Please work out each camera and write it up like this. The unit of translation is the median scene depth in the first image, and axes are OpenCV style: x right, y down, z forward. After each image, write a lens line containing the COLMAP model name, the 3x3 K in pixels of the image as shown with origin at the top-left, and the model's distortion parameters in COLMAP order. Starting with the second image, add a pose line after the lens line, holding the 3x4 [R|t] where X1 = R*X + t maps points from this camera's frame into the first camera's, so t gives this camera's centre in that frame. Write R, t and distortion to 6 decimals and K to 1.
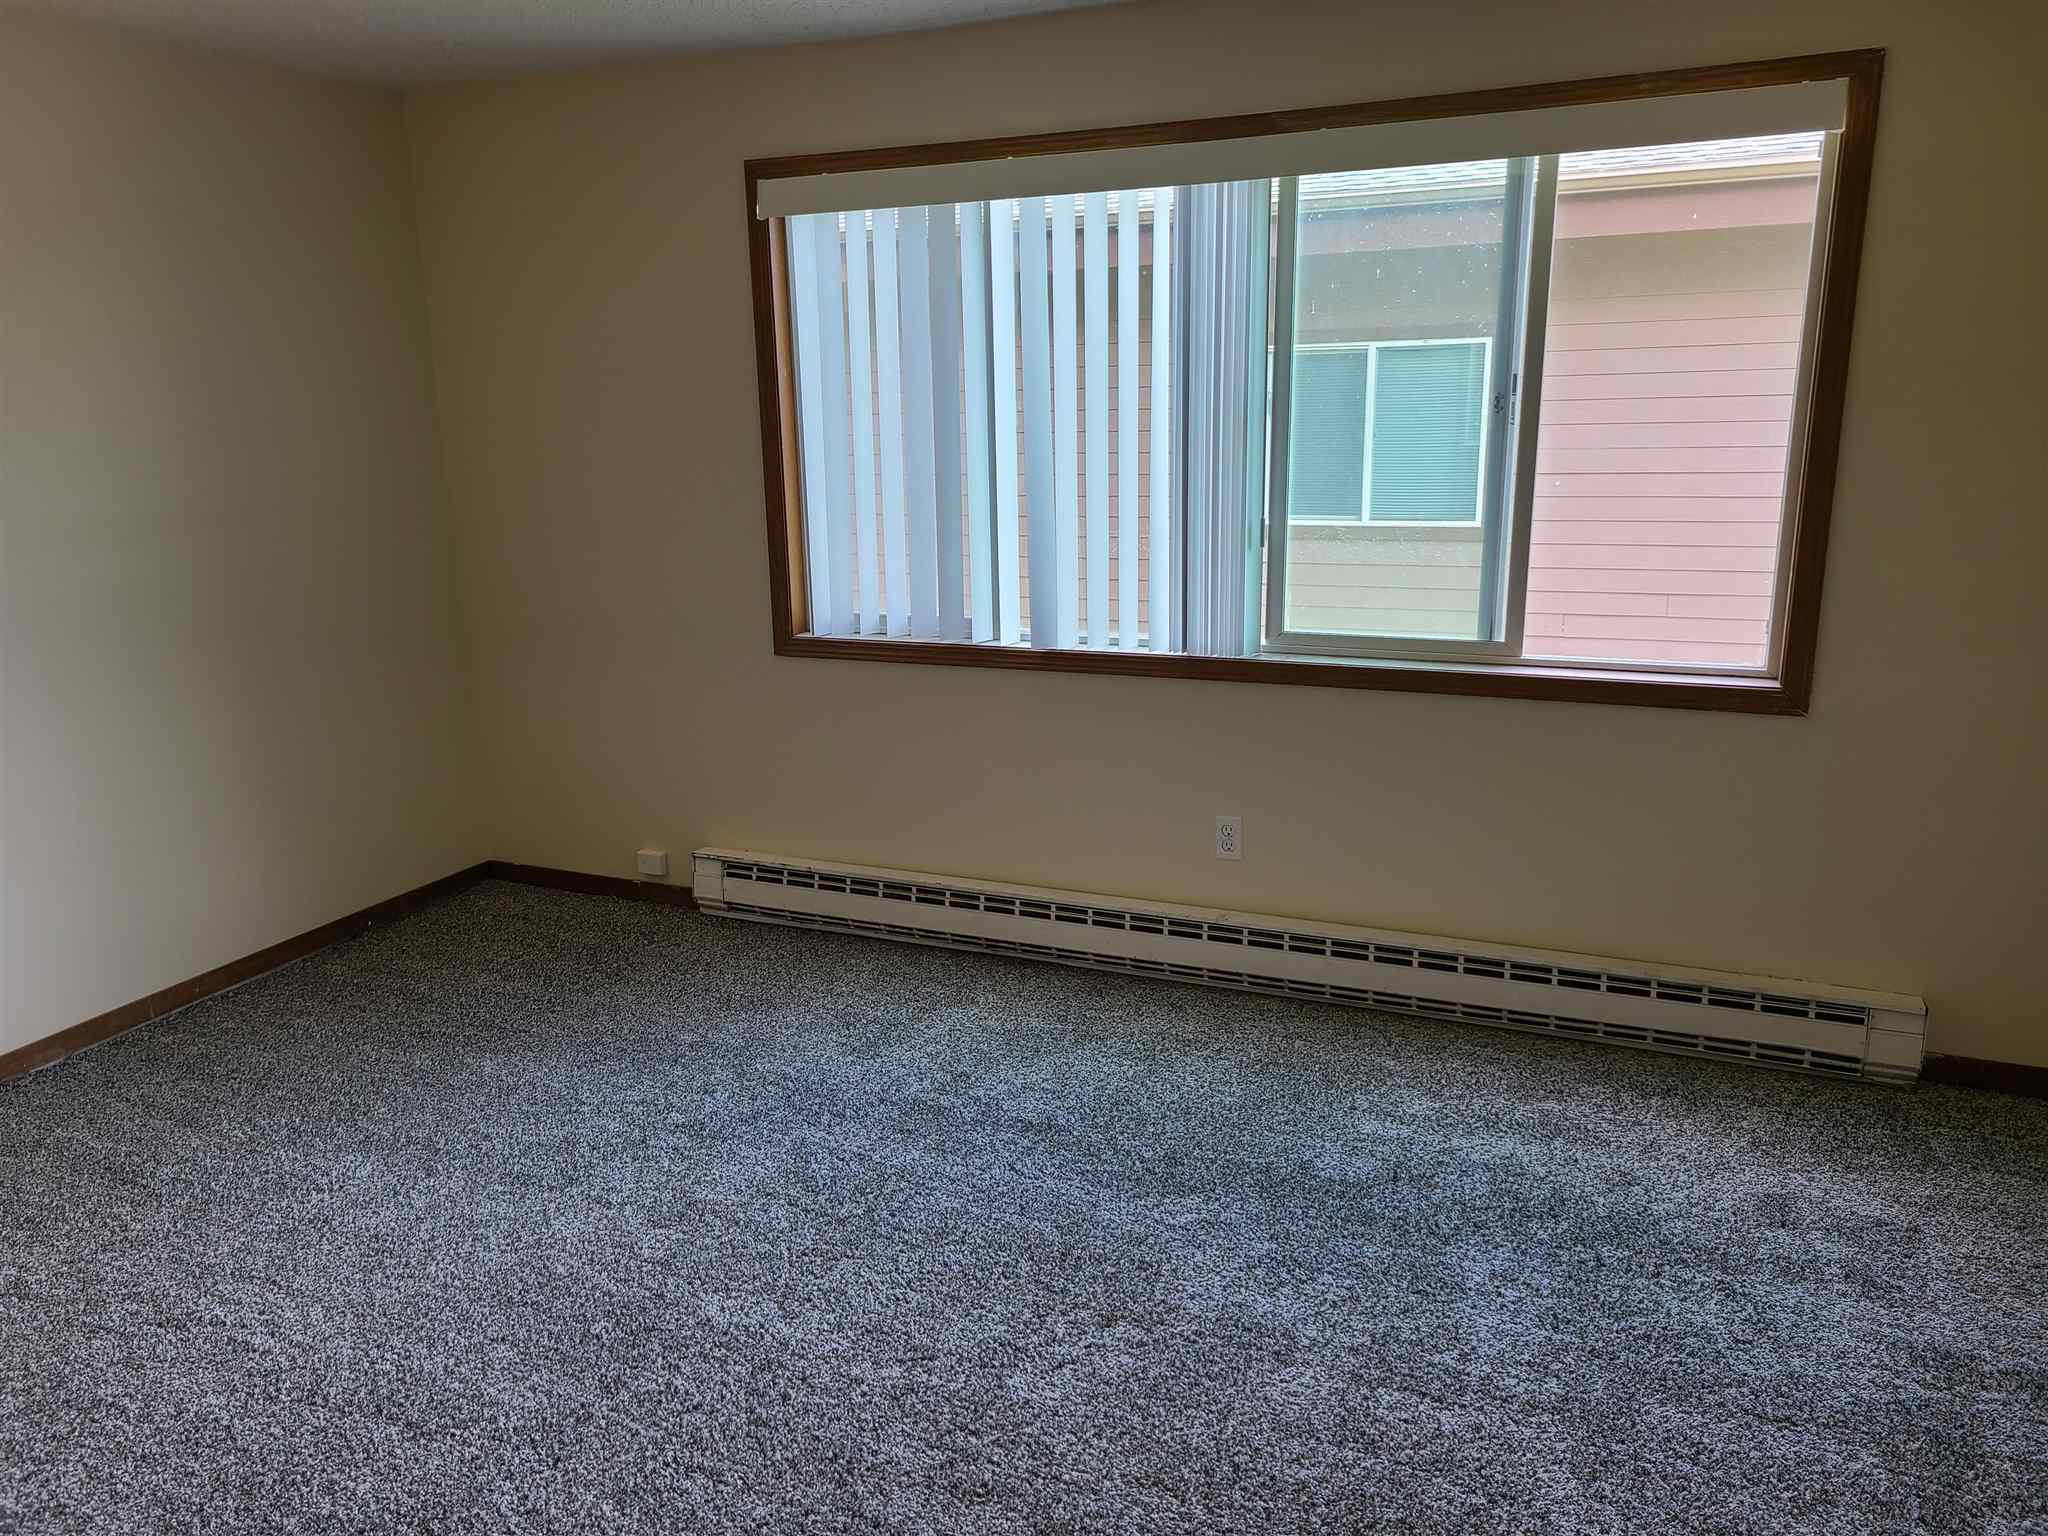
lens RADIAL K [[1511.2, 0, 1017.0], [0, 1511.2, 780.9], [0, 0, 1]] dist [0.033066, -0.011849]
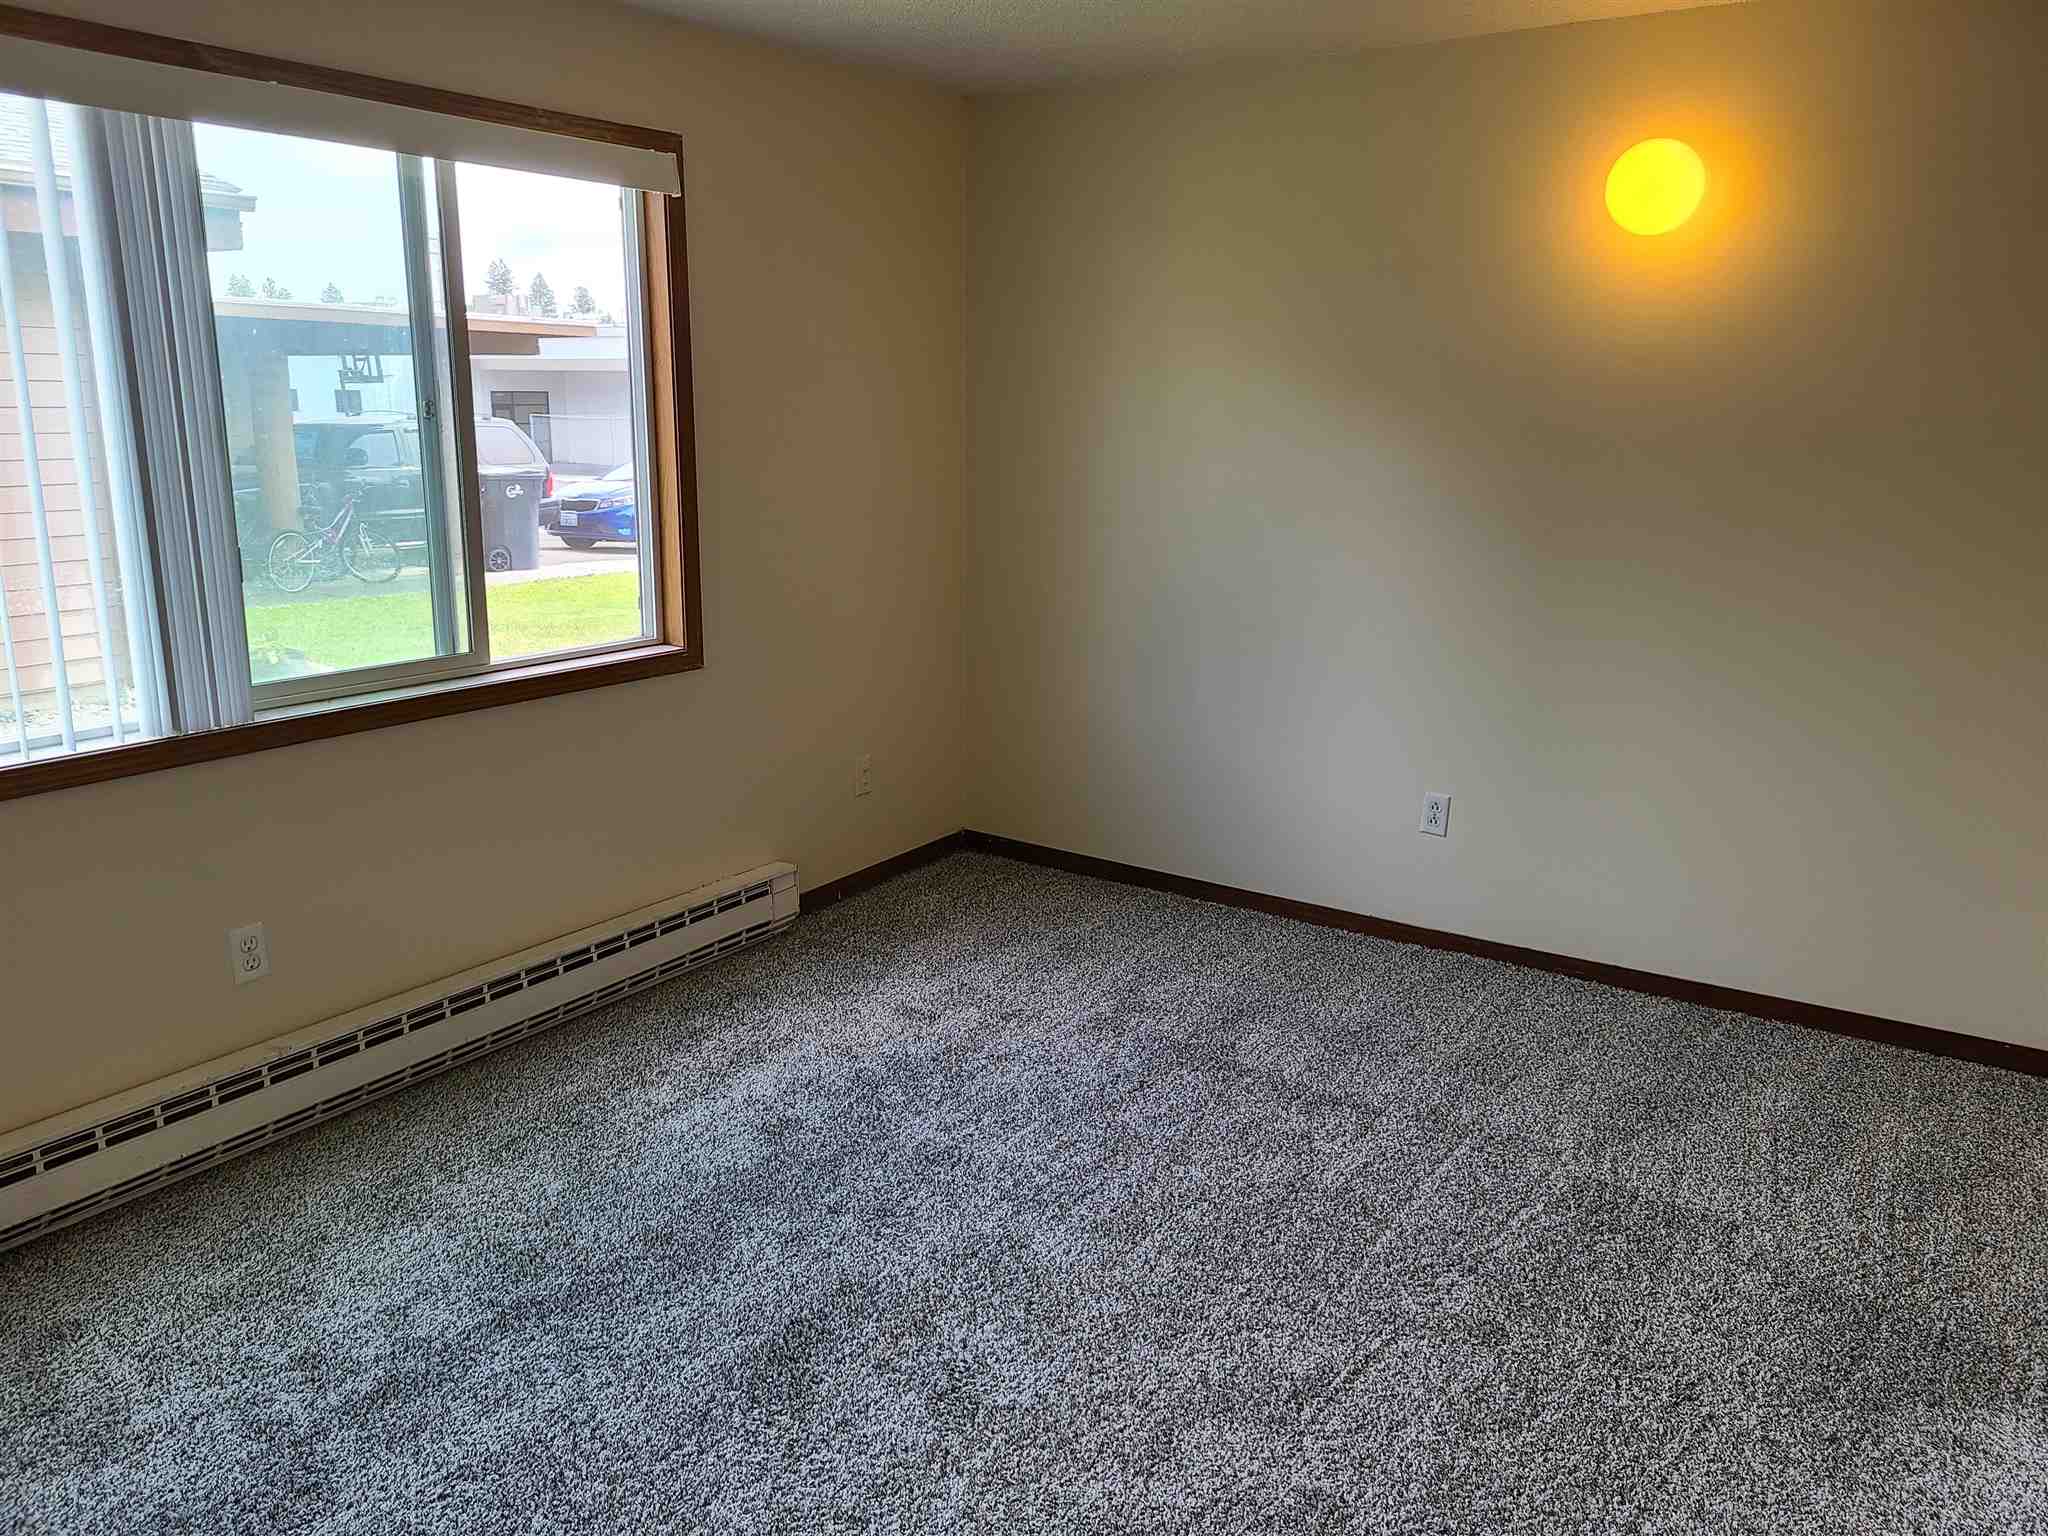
lens RADIAL K [[1511.2, 0, 1020.7], [0, 1511.2, 758.0], [0, 0, 1]] dist [0.033066, -0.011849]
pose [[0.190287, -0.214067, 0.958105, -0.587011], [0.229951, 0.958507, 0.168487, -0.113675], [-0.954418, 0.188256, 0.231617, 0.466246]]
